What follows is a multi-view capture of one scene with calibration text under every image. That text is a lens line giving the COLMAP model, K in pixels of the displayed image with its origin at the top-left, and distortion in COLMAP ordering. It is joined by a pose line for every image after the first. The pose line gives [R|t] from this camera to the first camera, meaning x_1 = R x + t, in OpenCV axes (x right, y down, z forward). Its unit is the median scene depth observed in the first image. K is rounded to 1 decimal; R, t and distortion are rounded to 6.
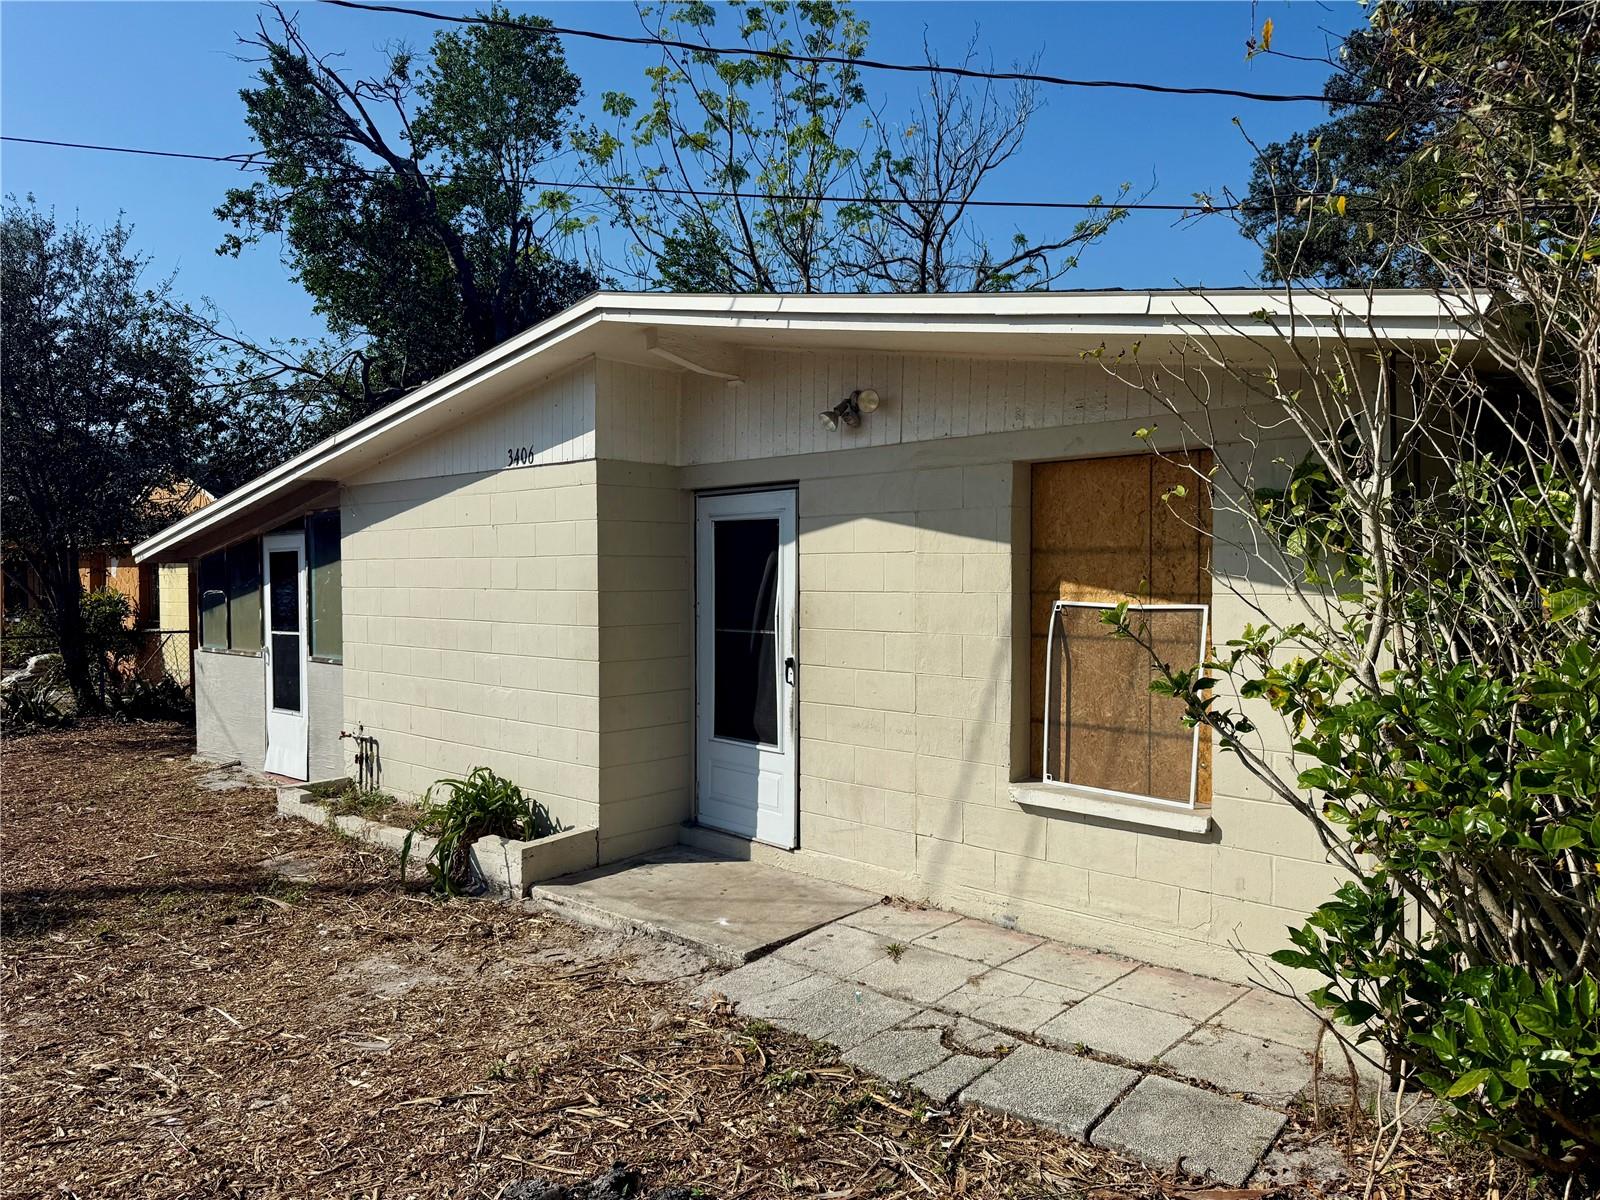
lens RADIAL K [[1116.3, 0, 801.8], [0, 1116.3, 594.4], [0, 0, 1]] dist [0.085474, -0.096703]
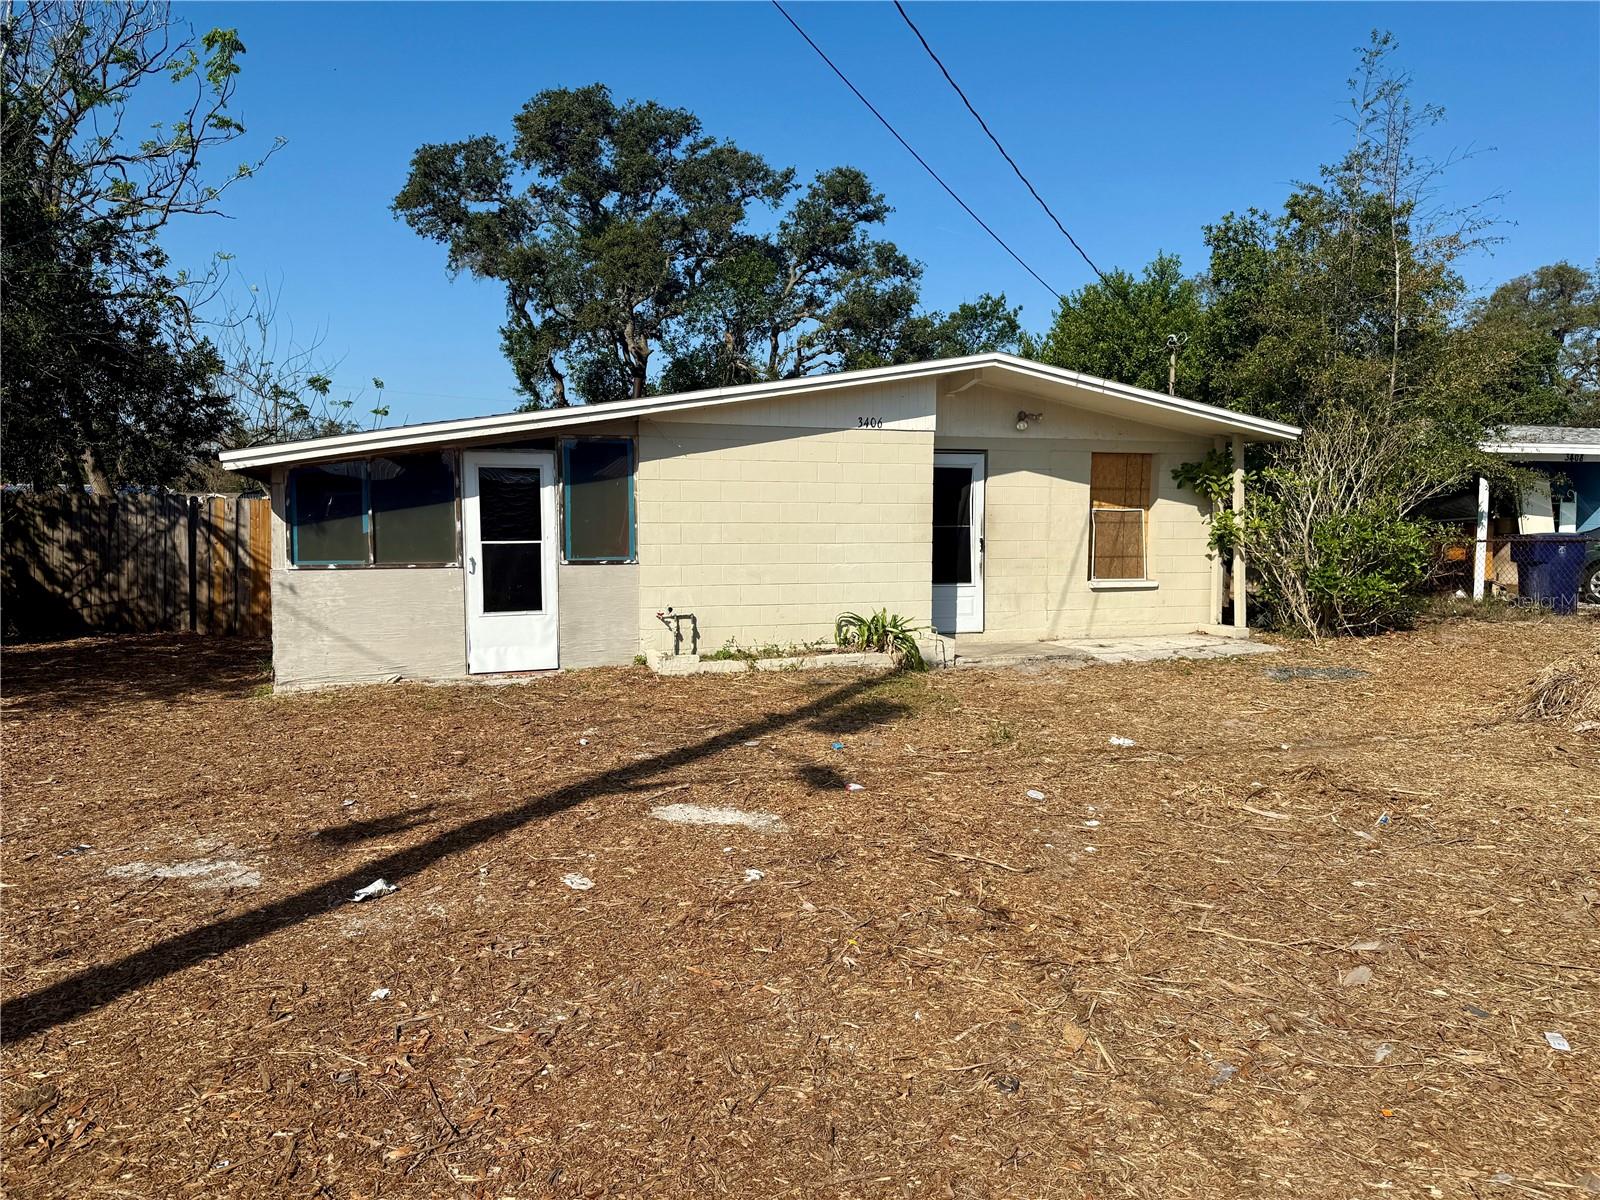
lens RADIAL K [[1116.3, 0, 802.8], [0, 1116.3, 608.3], [0, 0, 1]] dist [0.085474, -0.096703]
pose [[0.444962, -0.069205, 0.892871, -1.989985], [0.013303, 0.997410, 0.070678, 0.036564], [-0.895451, -0.019571, 0.444730, 0.387718]]
